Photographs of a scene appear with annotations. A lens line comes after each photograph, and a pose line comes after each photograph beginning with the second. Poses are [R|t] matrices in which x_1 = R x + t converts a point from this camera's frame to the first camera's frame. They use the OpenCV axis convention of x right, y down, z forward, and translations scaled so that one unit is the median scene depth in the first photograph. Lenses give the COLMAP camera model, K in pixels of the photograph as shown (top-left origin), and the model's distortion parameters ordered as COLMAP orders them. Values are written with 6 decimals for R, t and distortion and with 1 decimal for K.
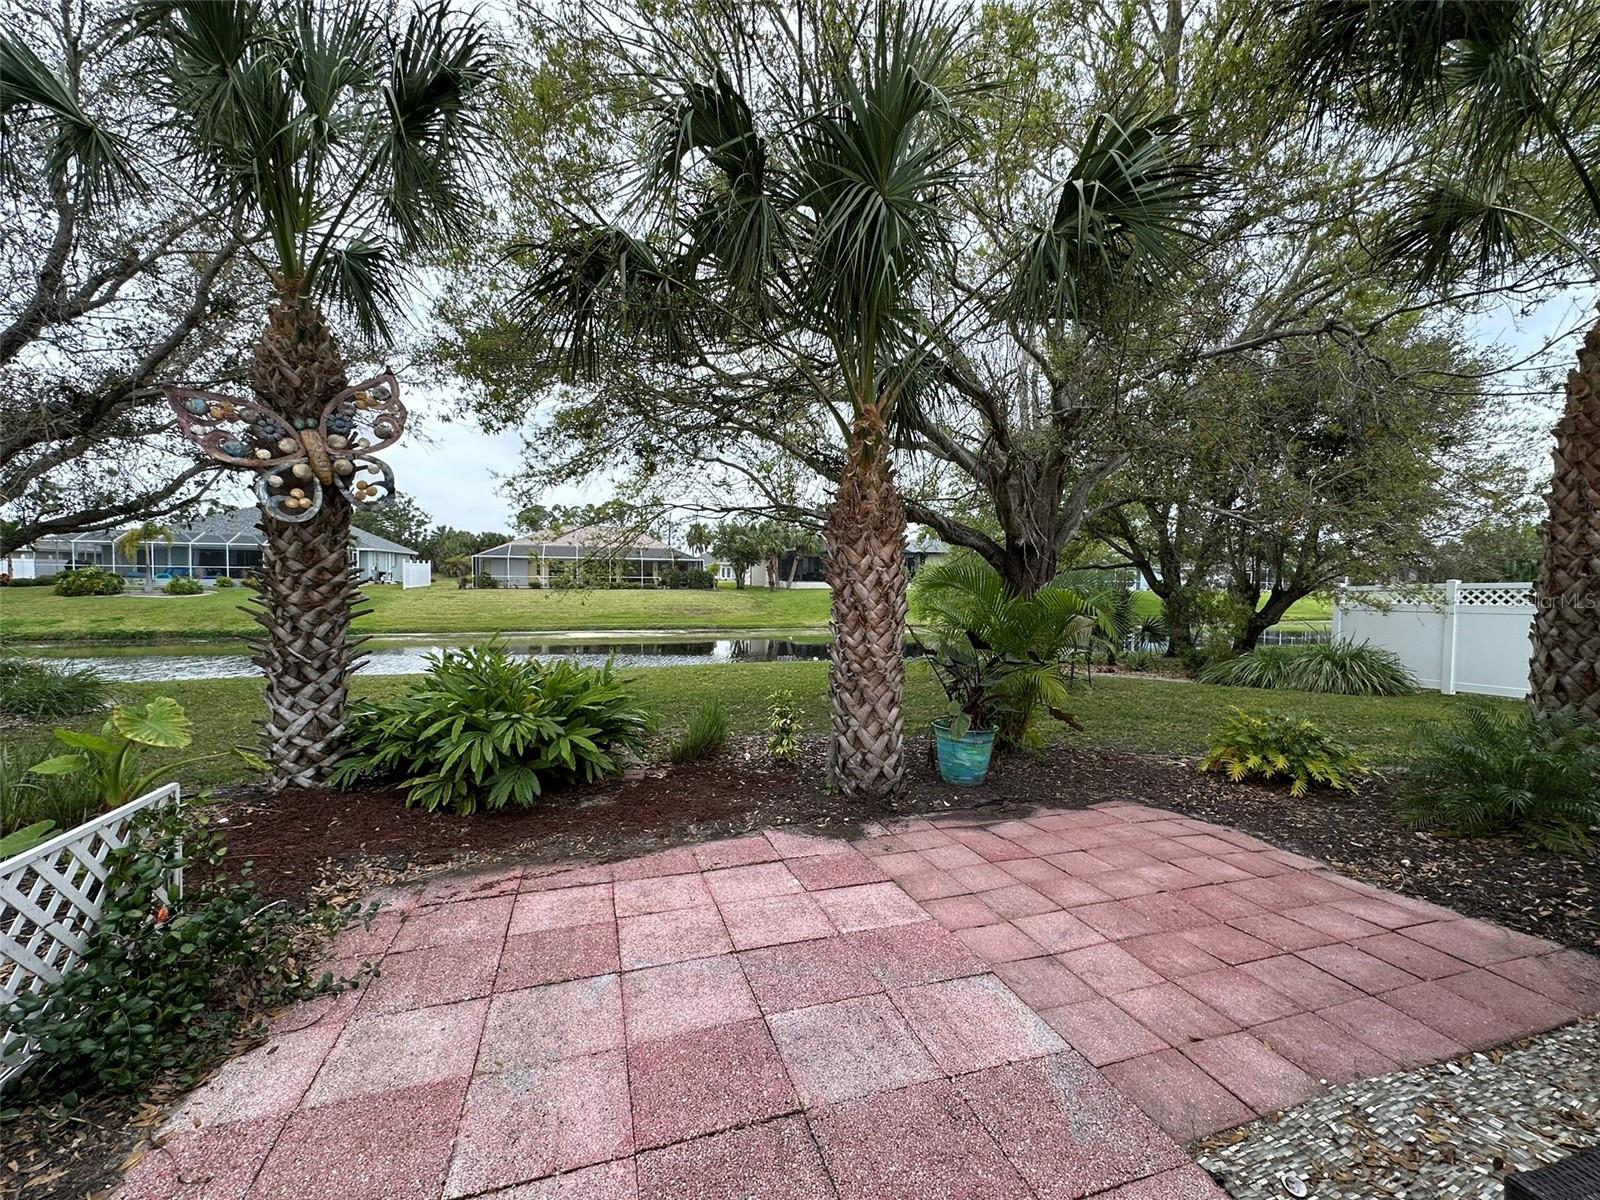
lens RADIAL K [[681.5, 0, 800.0], [0, 681.5, 600.0], [0, 0, 1]] dist [-0.000124, 0.000166]
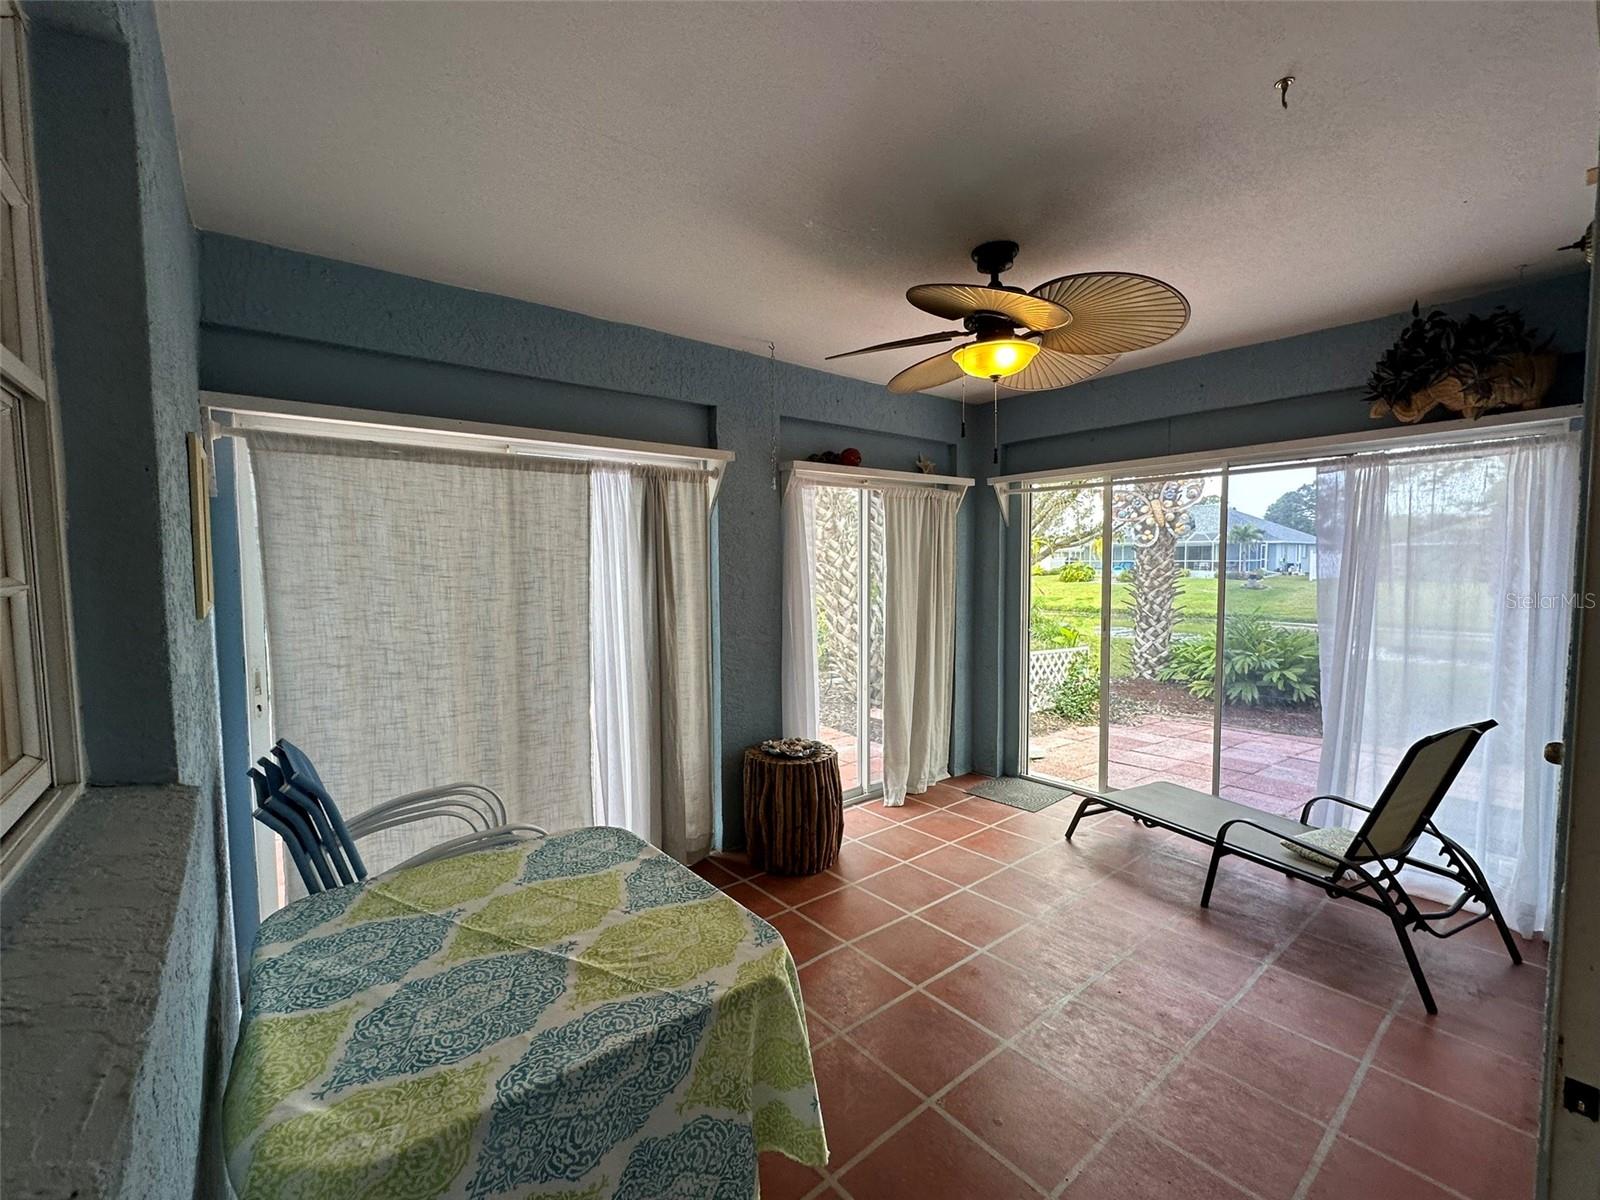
lens RADIAL K [[681.5, 0, 800.0], [0, 681.5, 600.0], [0, 0, 1]] dist [-0.000124, 0.000166]
pose [[0.368743, 0.040341, -0.928656, 0.745338], [-0.027153, 0.999099, 0.032619, 0.007329], [0.929135, 0.013188, 0.369506, -0.686325]]
